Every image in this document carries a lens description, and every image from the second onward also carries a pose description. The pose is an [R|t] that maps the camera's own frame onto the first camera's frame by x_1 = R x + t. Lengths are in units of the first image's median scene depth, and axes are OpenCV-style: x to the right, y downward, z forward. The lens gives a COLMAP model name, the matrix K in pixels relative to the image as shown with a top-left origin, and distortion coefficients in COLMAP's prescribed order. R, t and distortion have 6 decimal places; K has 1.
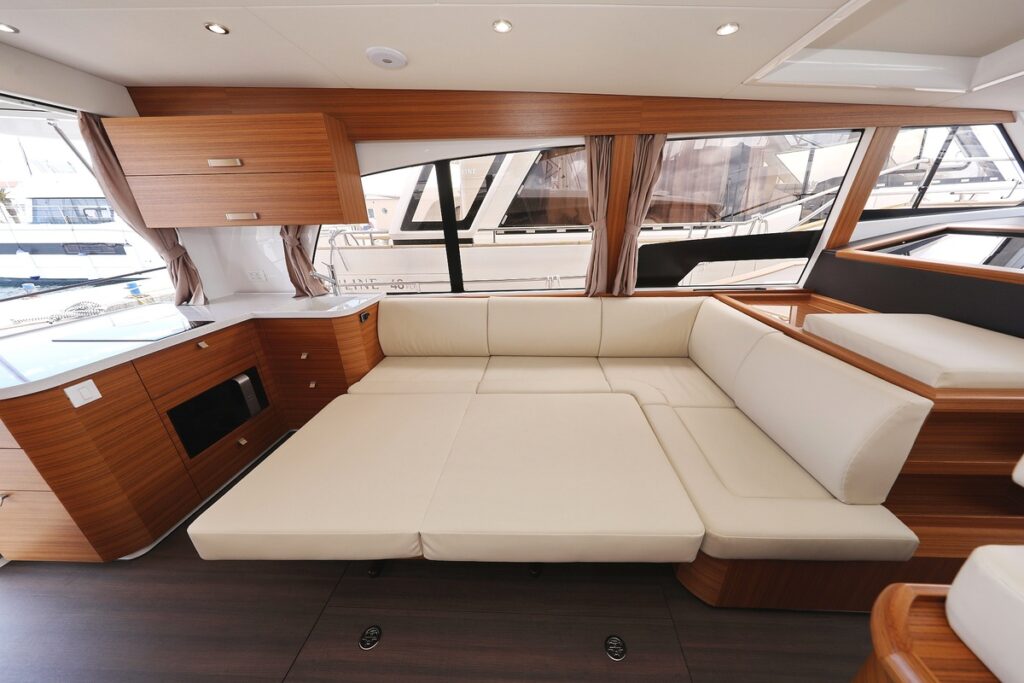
lens RADIAL K [[329.3, 0, 532.3], [0, 329.3, 350.2], [0, 0, 1]] dist [-0.001499, -0.000050]
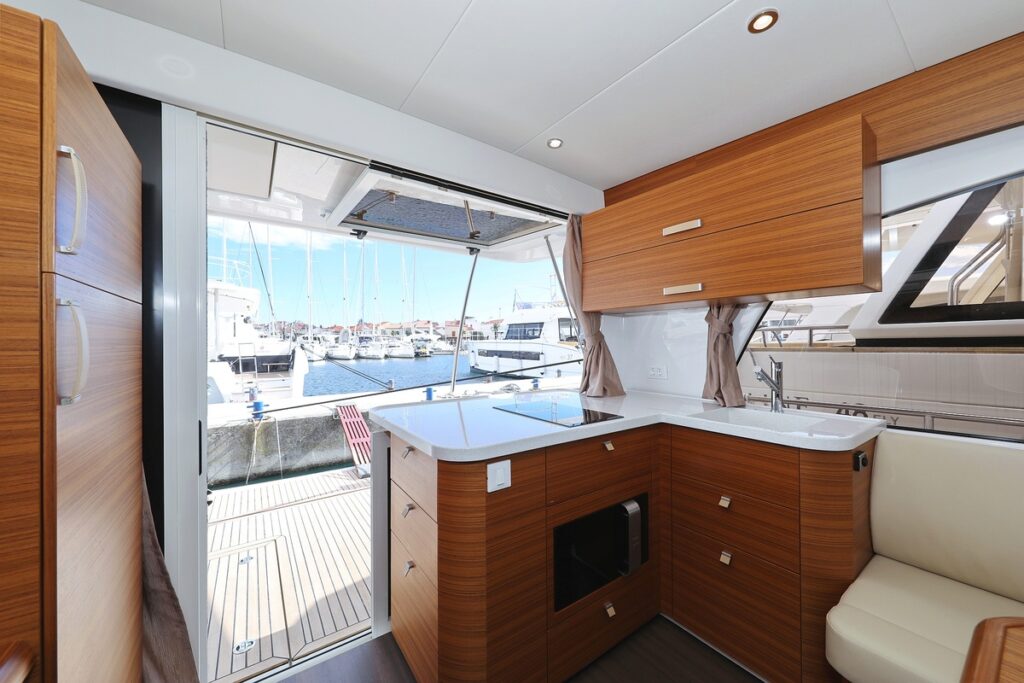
lens RADIAL K [[377.5, 0, 514.0], [0, 377.5, 341.9], [0, 0, 1]] dist [0.001196, 0.000041]
pose [[0.596592, 0.009102, -0.802493, -0.393470], [-0.302681, 0.928644, -0.214488, 0.011368], [0.743278, 0.370861, 0.556776, 0.255789]]
